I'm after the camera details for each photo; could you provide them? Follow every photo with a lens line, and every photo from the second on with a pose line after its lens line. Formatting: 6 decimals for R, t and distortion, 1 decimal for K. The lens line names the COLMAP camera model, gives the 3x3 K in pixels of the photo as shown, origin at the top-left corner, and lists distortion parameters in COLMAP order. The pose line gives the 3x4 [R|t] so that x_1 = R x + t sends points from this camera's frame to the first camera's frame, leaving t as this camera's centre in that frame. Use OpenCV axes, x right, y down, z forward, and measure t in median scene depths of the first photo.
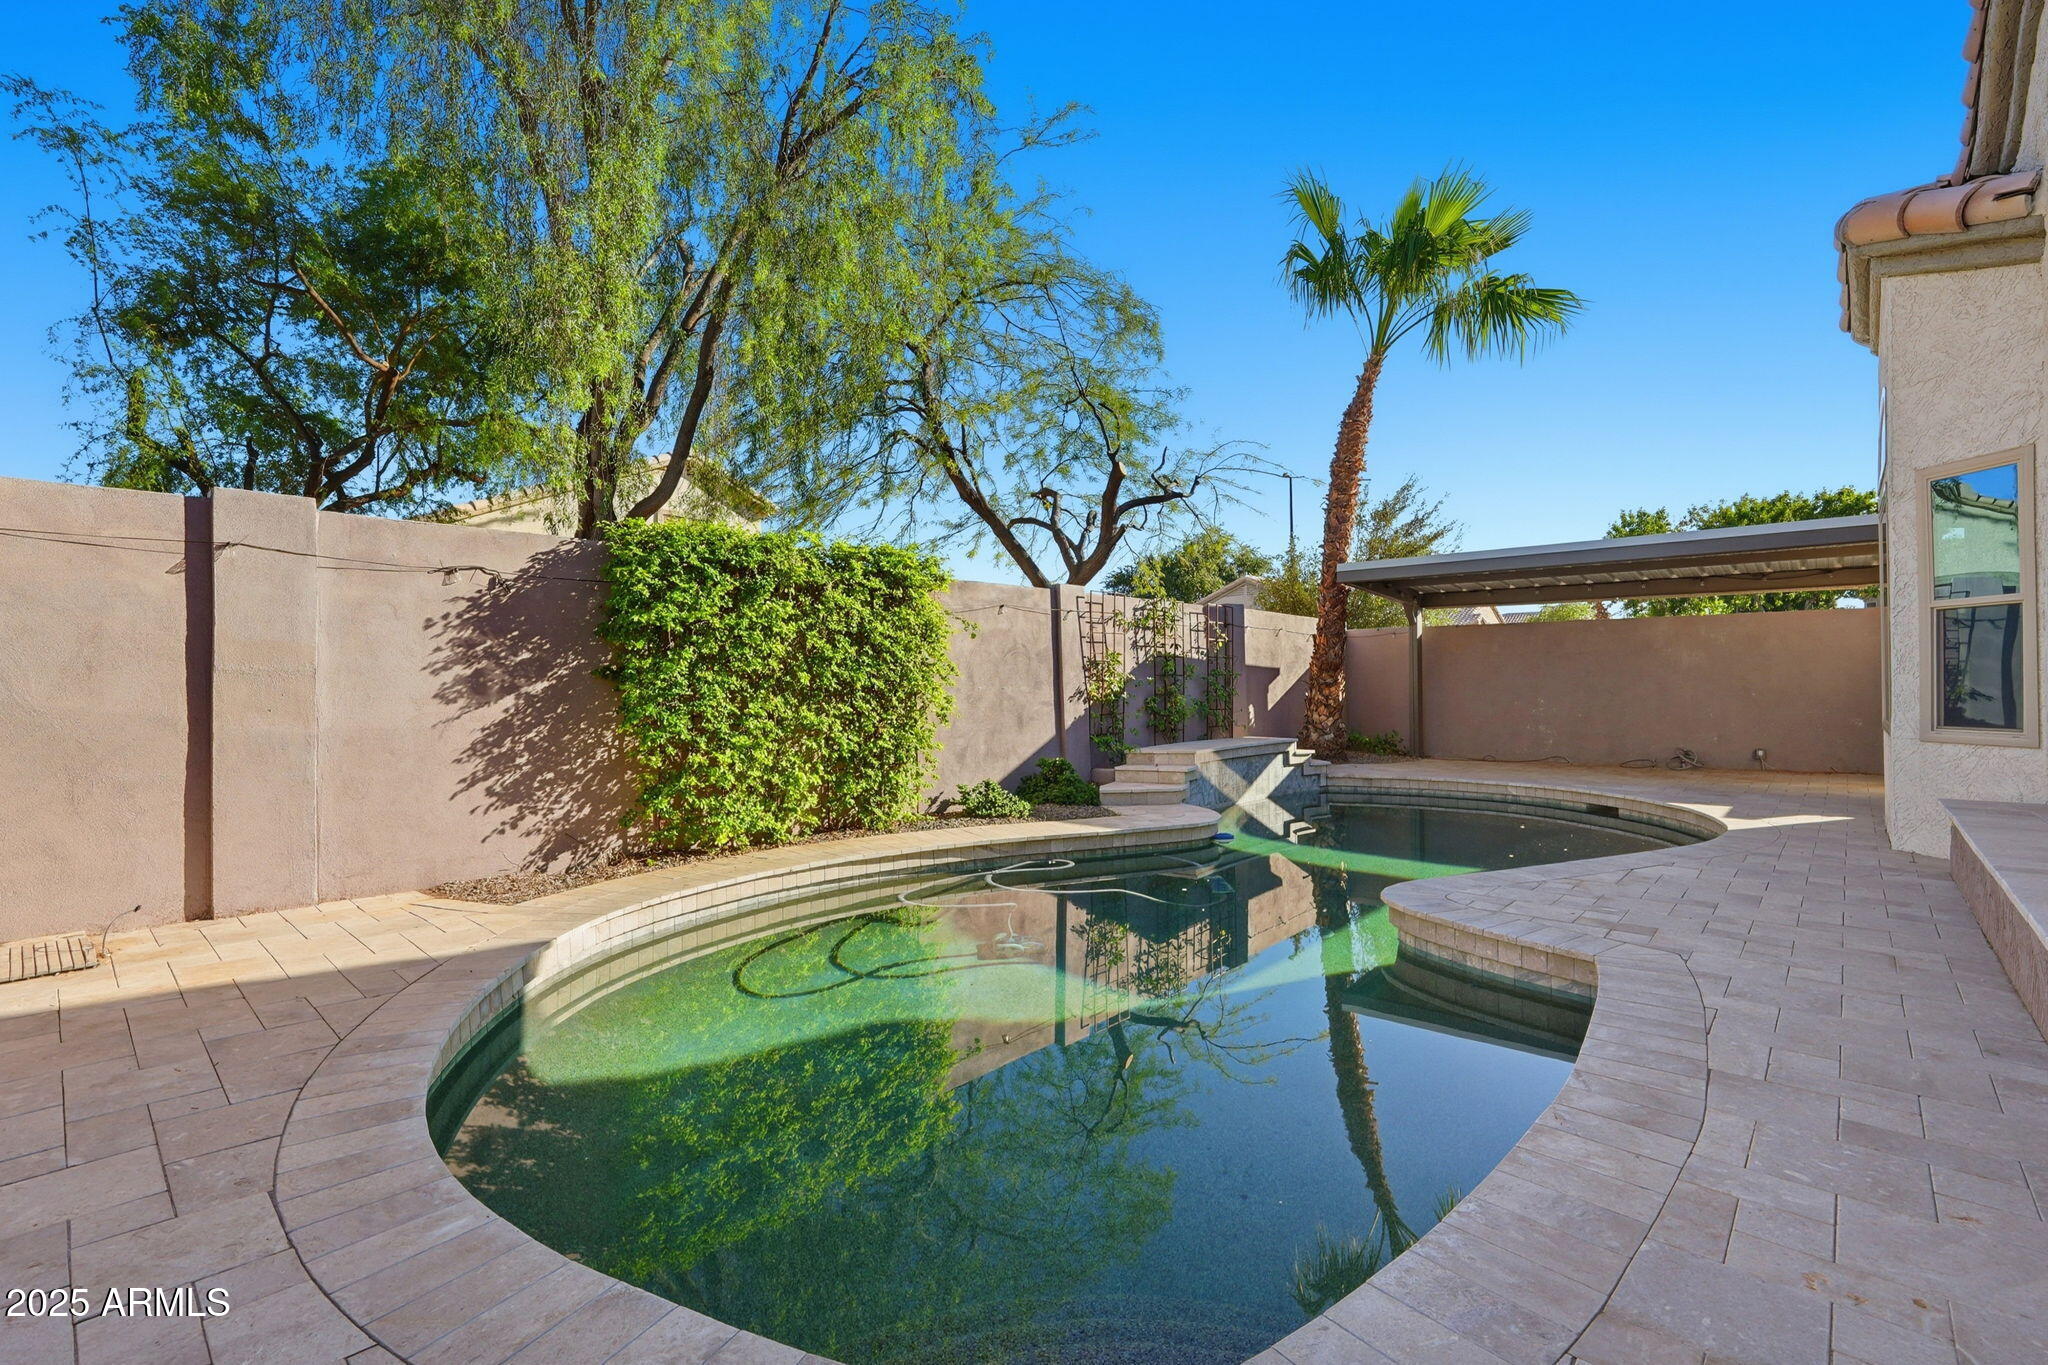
lens RADIAL K [[905.5, 0, 986.6], [0, 905.5, 679.9], [0, 0, 1]] dist [0.001145, 0.000274]
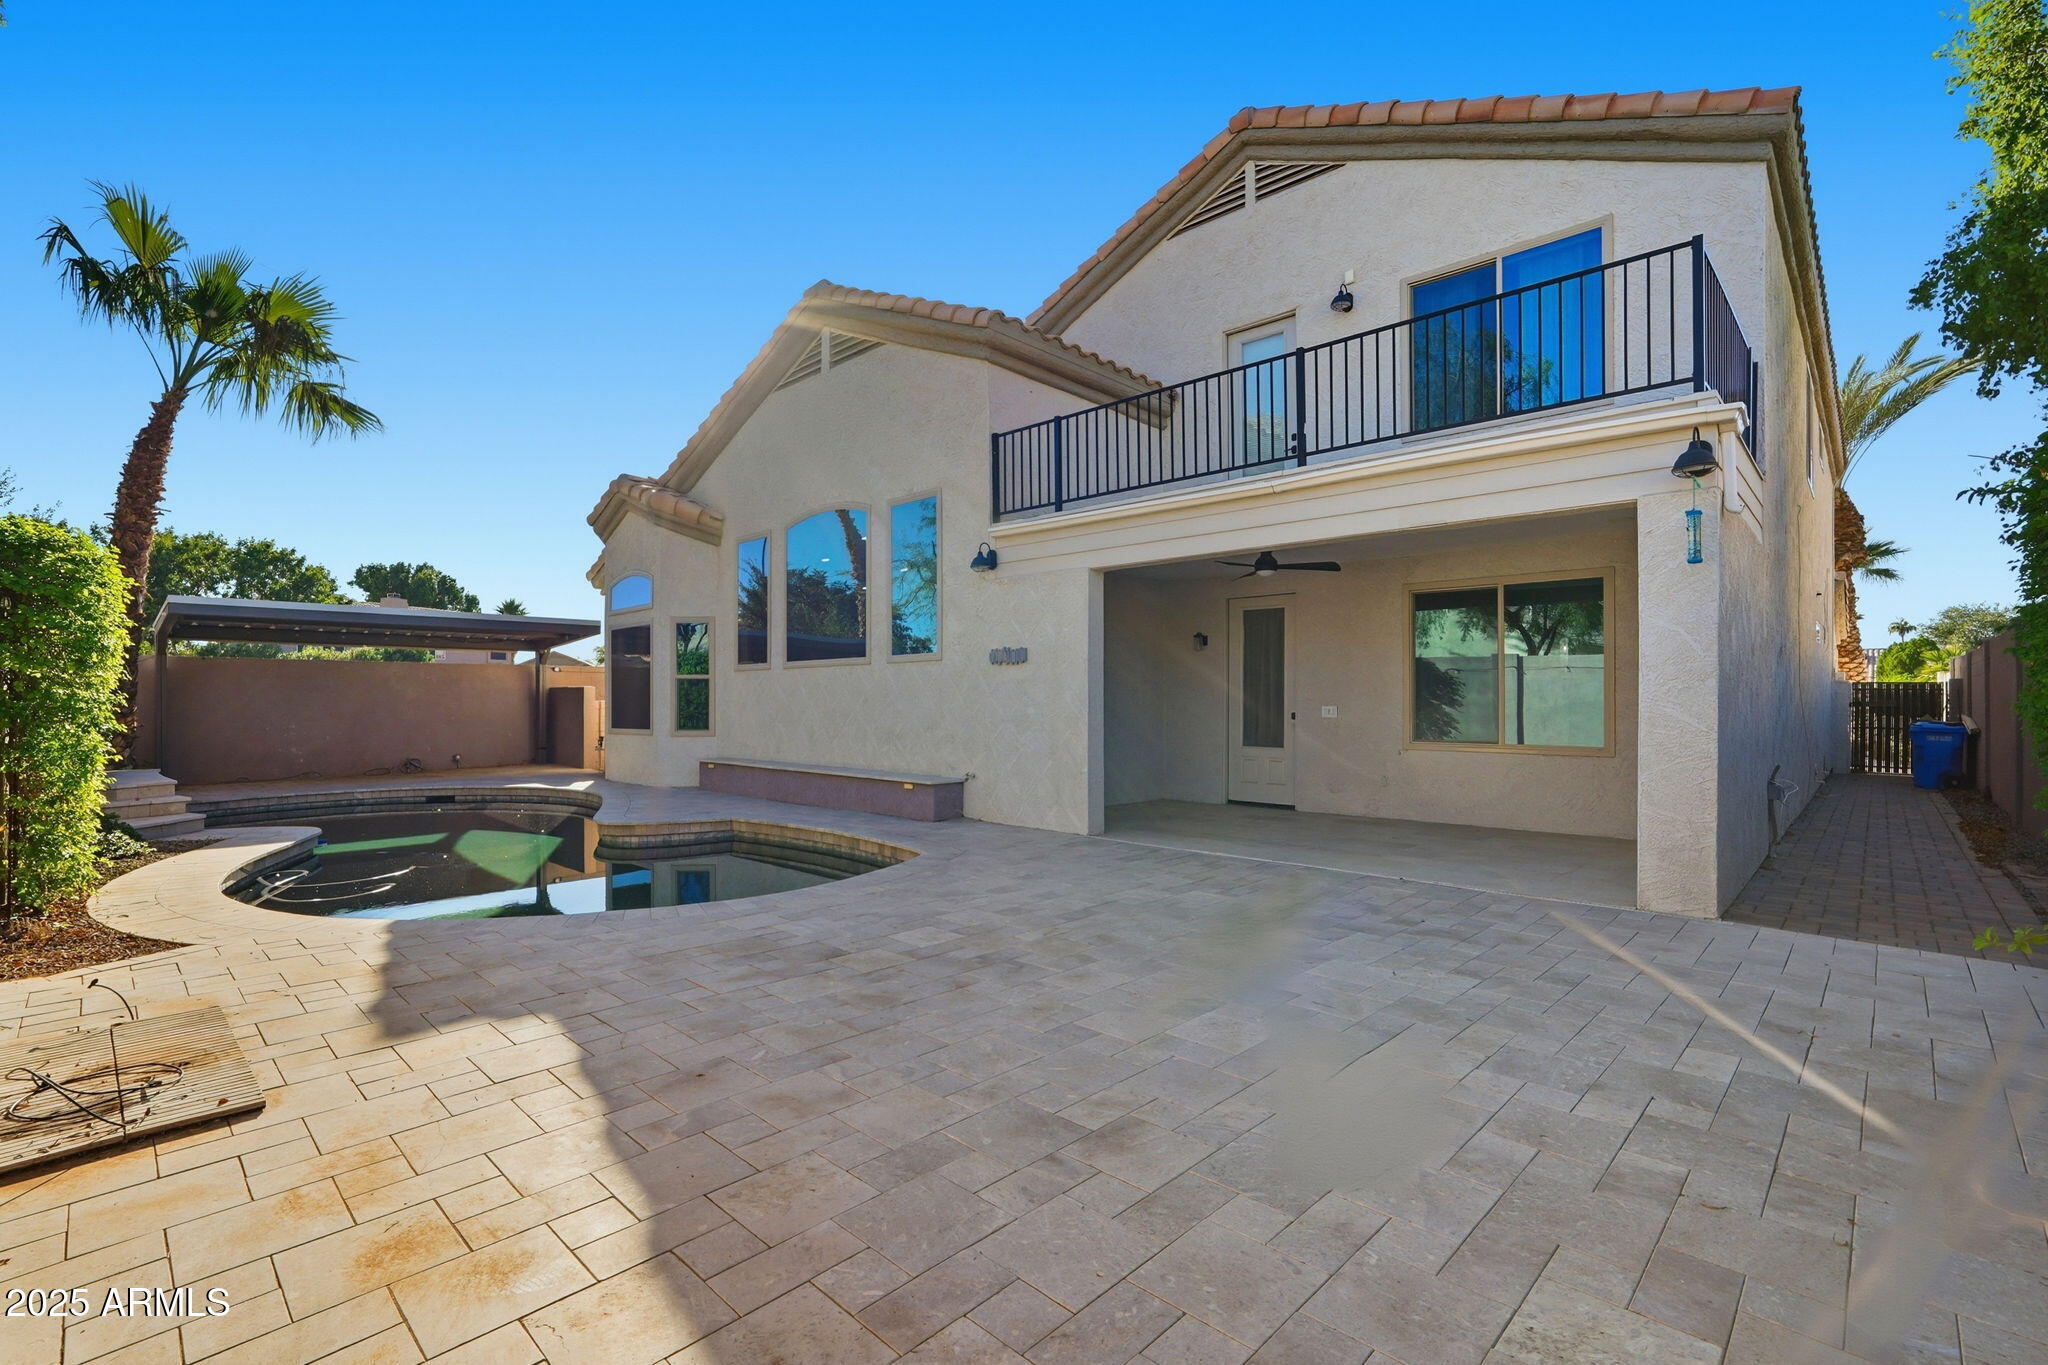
lens RADIAL K [[905.5, 0, 1012.3], [0, 905.5, 699.0], [0, 0, 1]] dist [0.001145, 0.000274]
pose [[0.010660, 0.012647, 0.999863, -0.601109], [0.002733, 0.999916, -0.012677, 0.003796], [-0.999939, 0.002867, 0.010625, 0.055251]]
